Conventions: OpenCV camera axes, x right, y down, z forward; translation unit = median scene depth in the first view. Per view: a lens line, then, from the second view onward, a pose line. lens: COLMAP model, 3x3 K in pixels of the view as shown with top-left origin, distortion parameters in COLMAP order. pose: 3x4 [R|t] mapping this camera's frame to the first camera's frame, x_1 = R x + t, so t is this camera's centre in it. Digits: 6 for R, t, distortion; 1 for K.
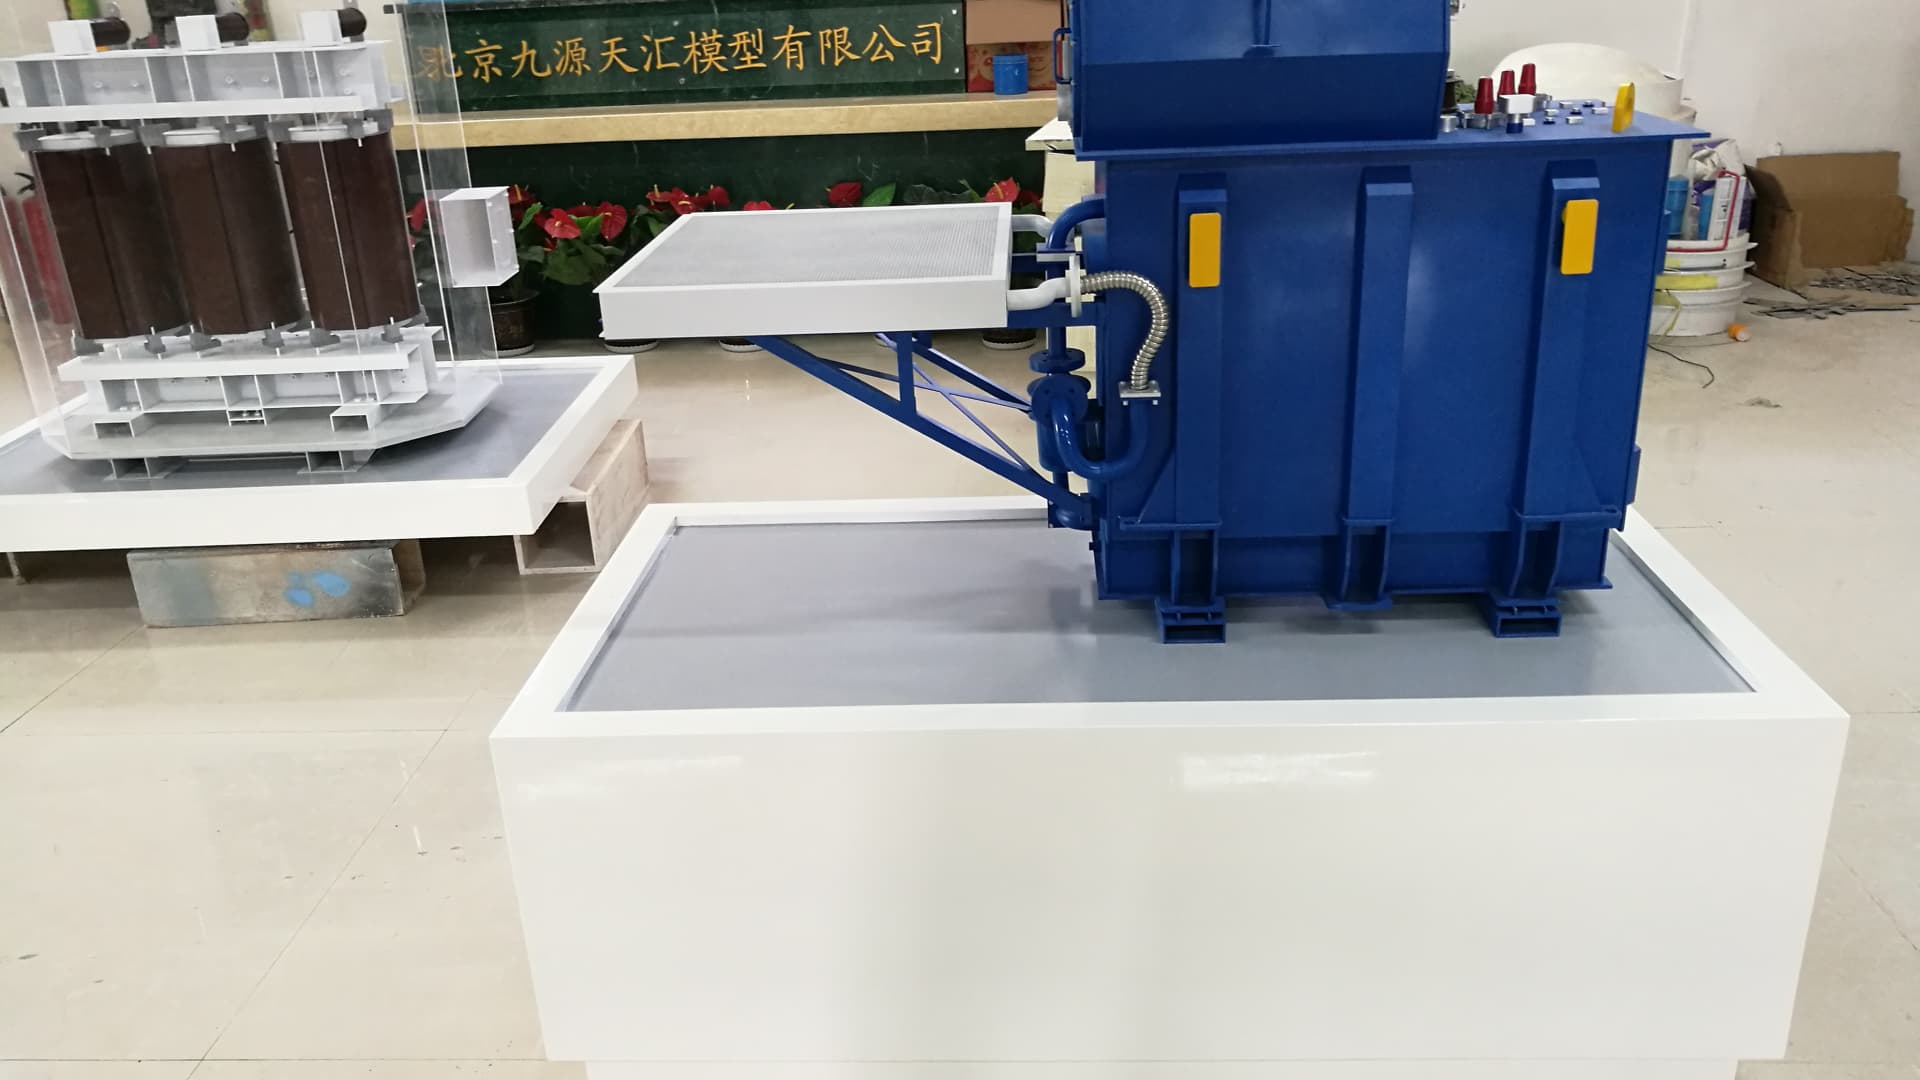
lens RADIAL K [[1522.8, 0, 960.0], [0, 1522.8, 540.0], [0, 0, 1]] dist [0.036178, -0.004036]
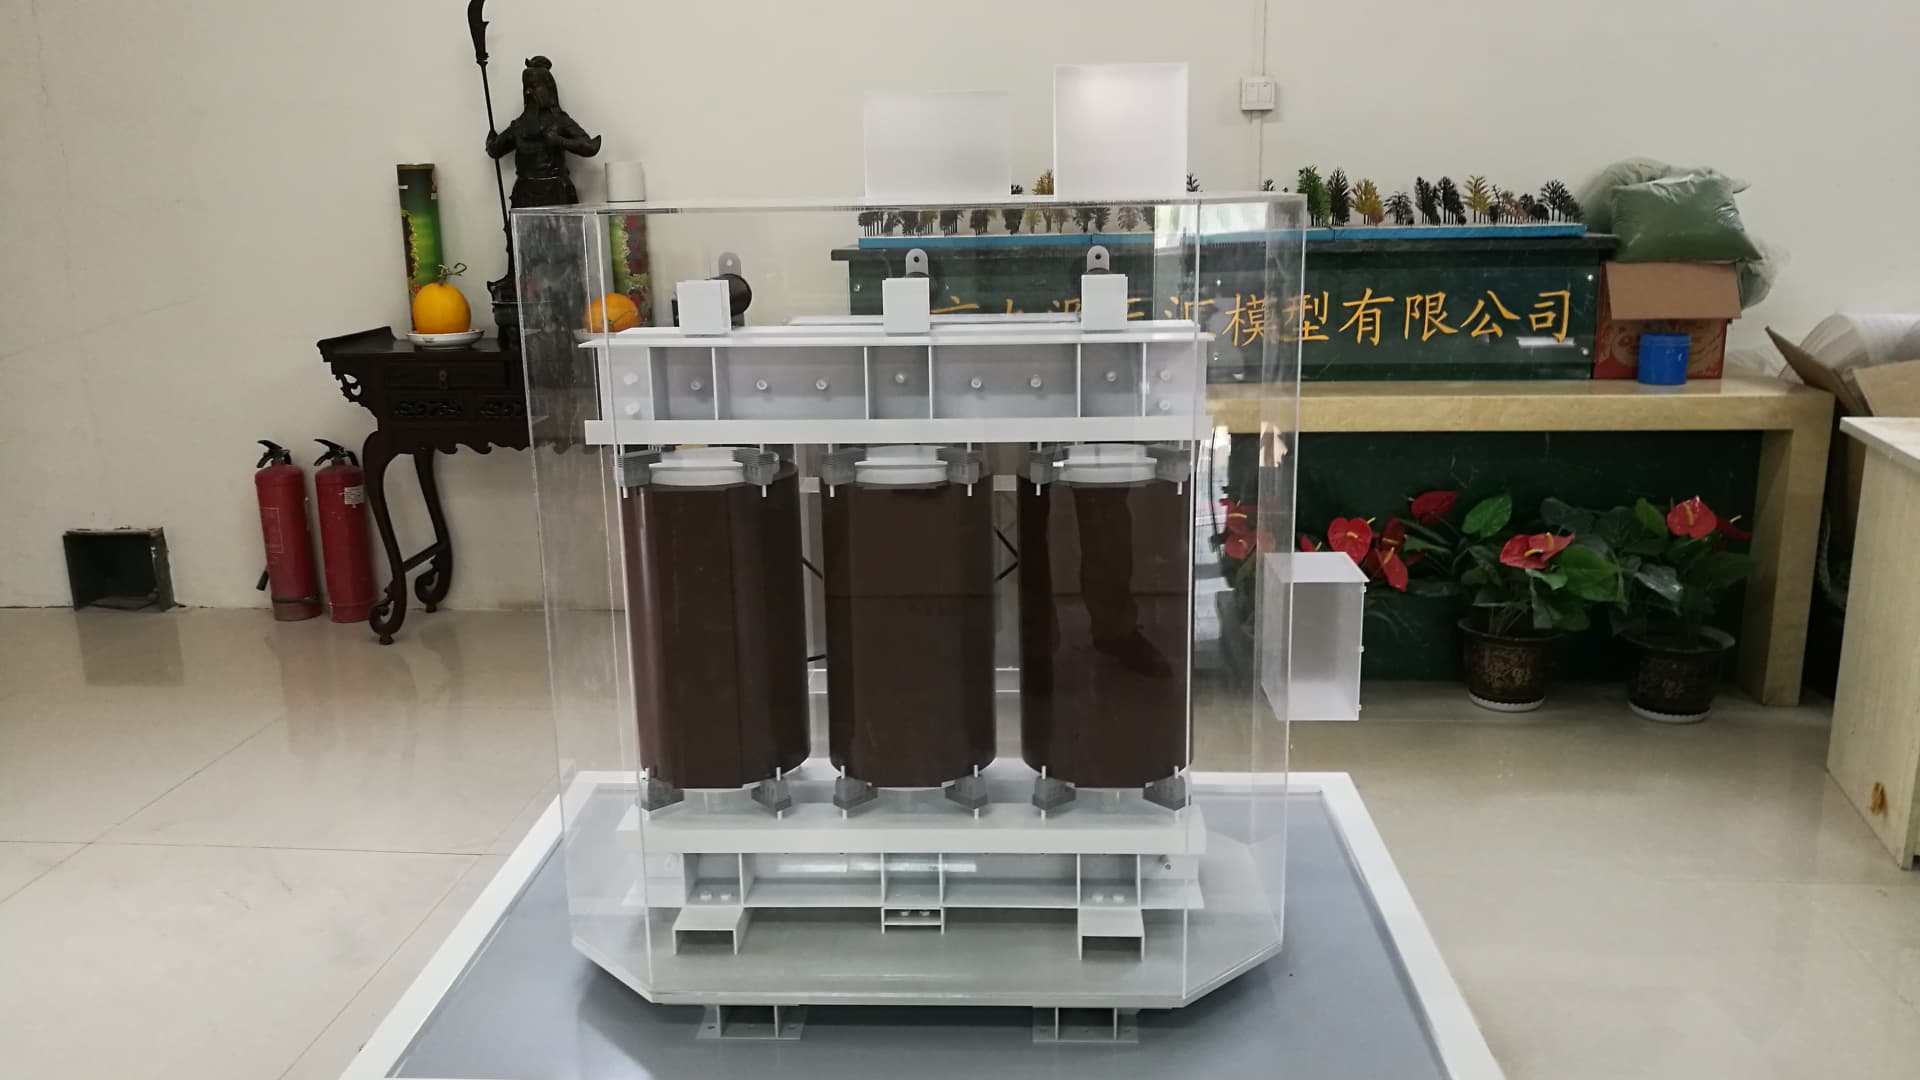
lens RADIAL K [[1522.8, 0, 960.0], [0, 1522.8, 540.0], [0, 0, 1]] dist [0.036178, -0.004036]
pose [[0.999109, 0.034659, -0.024096, -0.290694], [-0.037814, 0.988567, -0.145964, -0.093700], [0.018762, 0.146745, 0.988996, 0.261044]]
